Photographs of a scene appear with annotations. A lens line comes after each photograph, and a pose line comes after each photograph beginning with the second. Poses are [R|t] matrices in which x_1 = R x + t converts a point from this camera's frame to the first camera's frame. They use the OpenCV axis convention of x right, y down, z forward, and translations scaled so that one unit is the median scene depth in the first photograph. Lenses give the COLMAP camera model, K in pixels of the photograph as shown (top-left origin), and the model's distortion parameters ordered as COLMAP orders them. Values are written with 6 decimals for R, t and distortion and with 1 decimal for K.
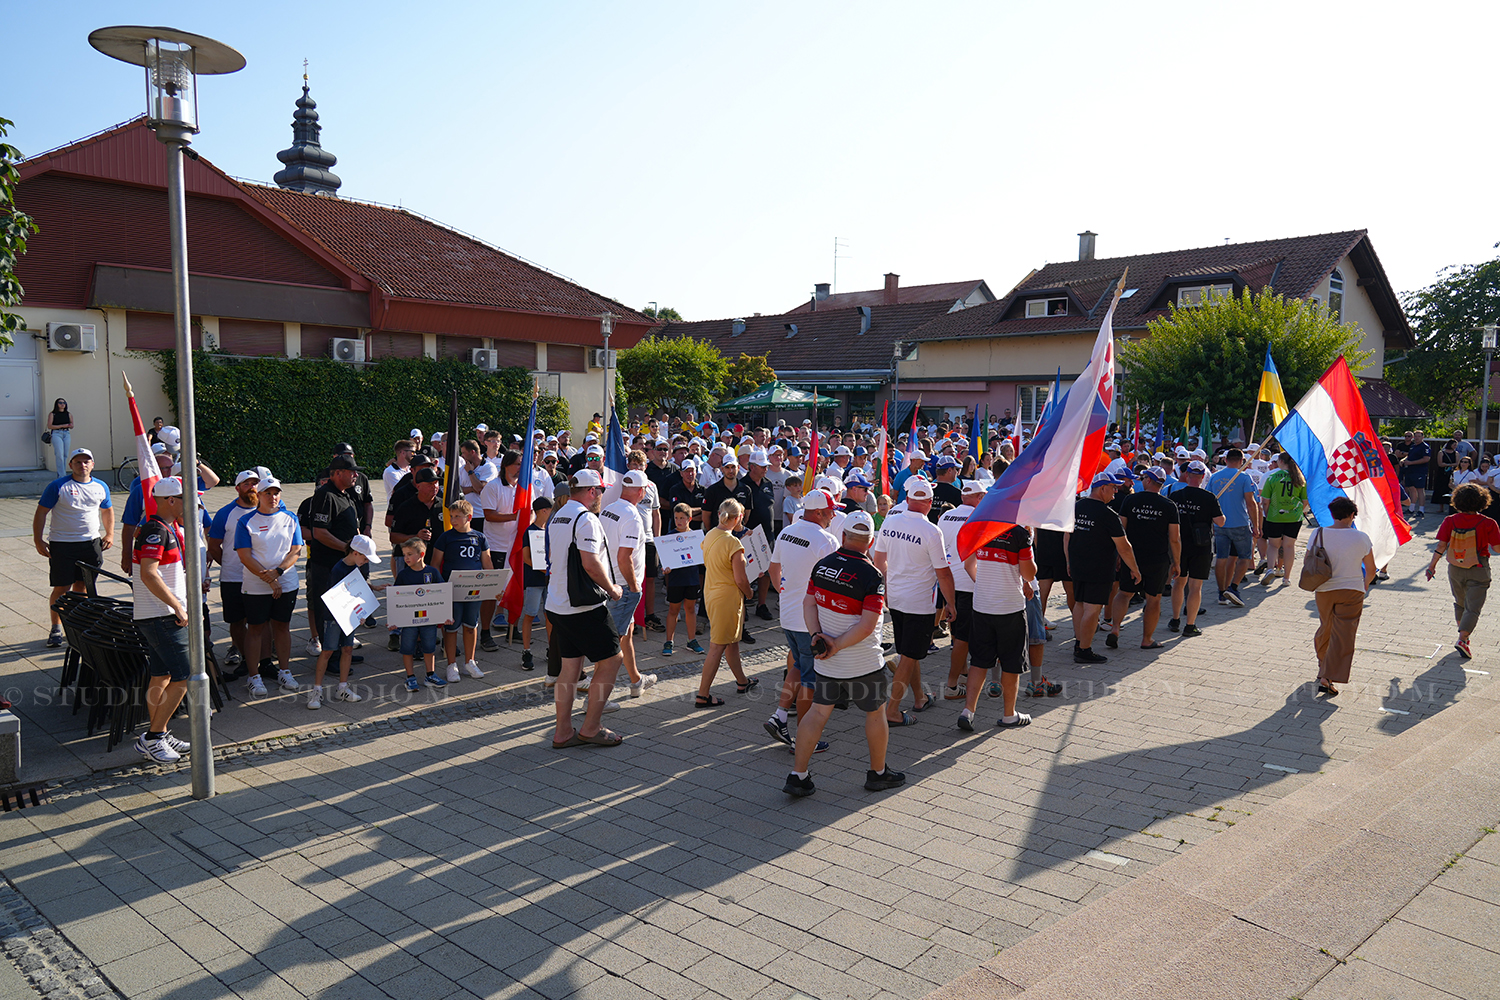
lens RADIAL K [[1017.8, 0, 750.0], [0, 1017.8, 500.0], [0, 0, 1]] dist [0.000830, -0.000108]
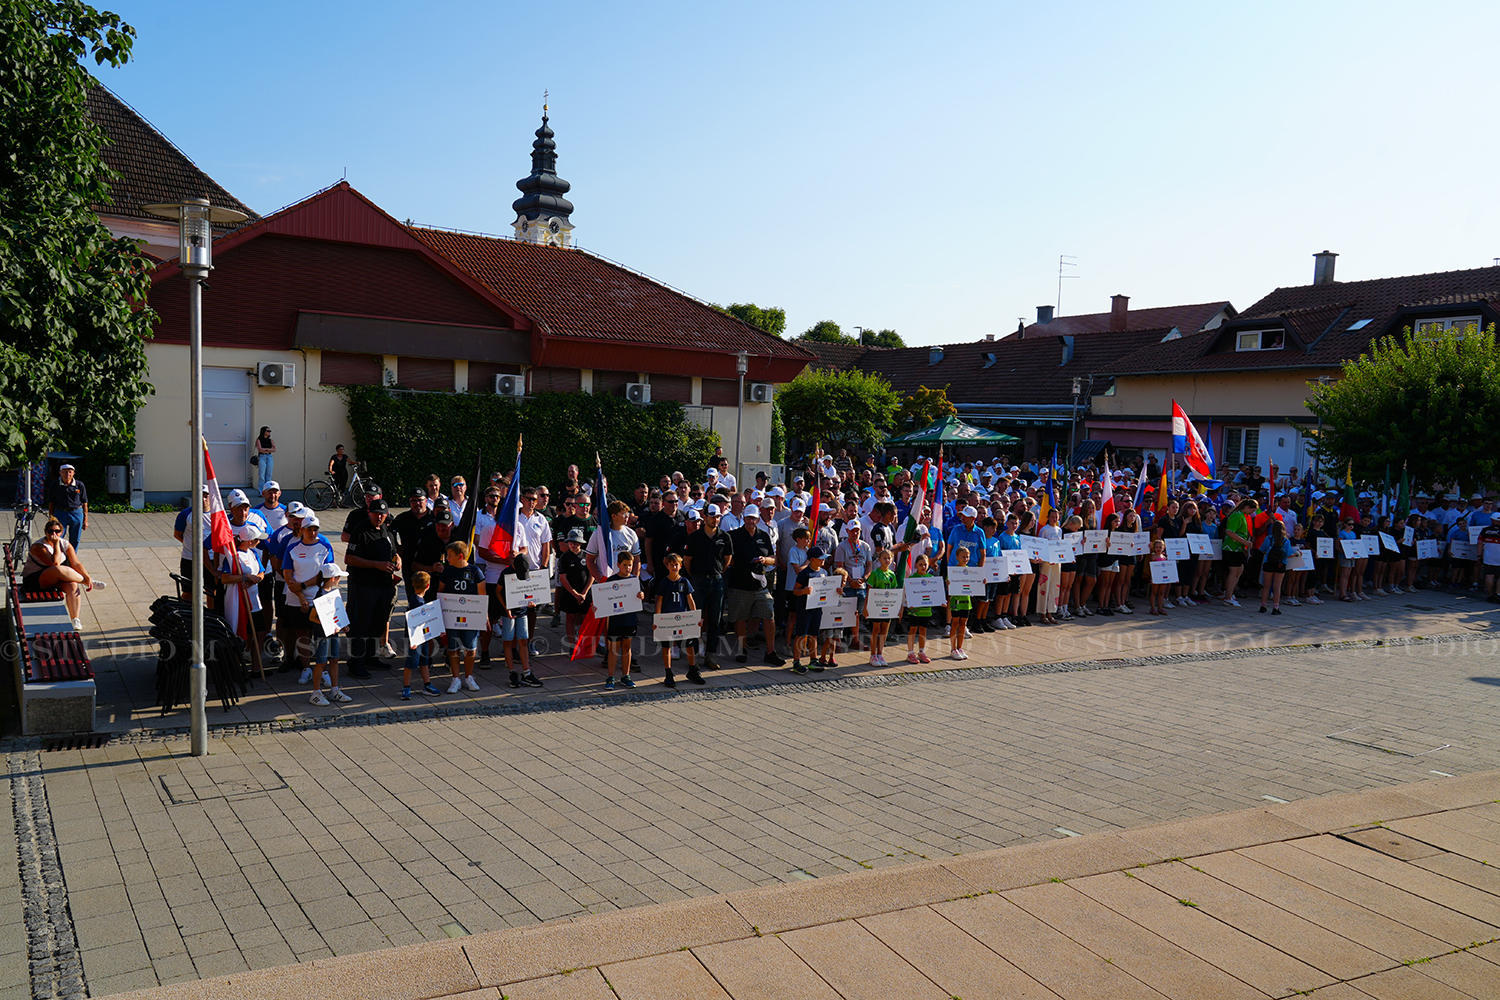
lens RADIAL K [[1129.8, 0, 750.0], [0, 1129.8, 500.0], [0, 0, 1]] dist [0.001280, -0.000312]
pose [[0.963963, 0.039436, -0.263099, 0.146458], [-0.045663, 0.998802, -0.017591, -0.014268], [0.262090, 0.028971, 0.964609, -0.070478]]
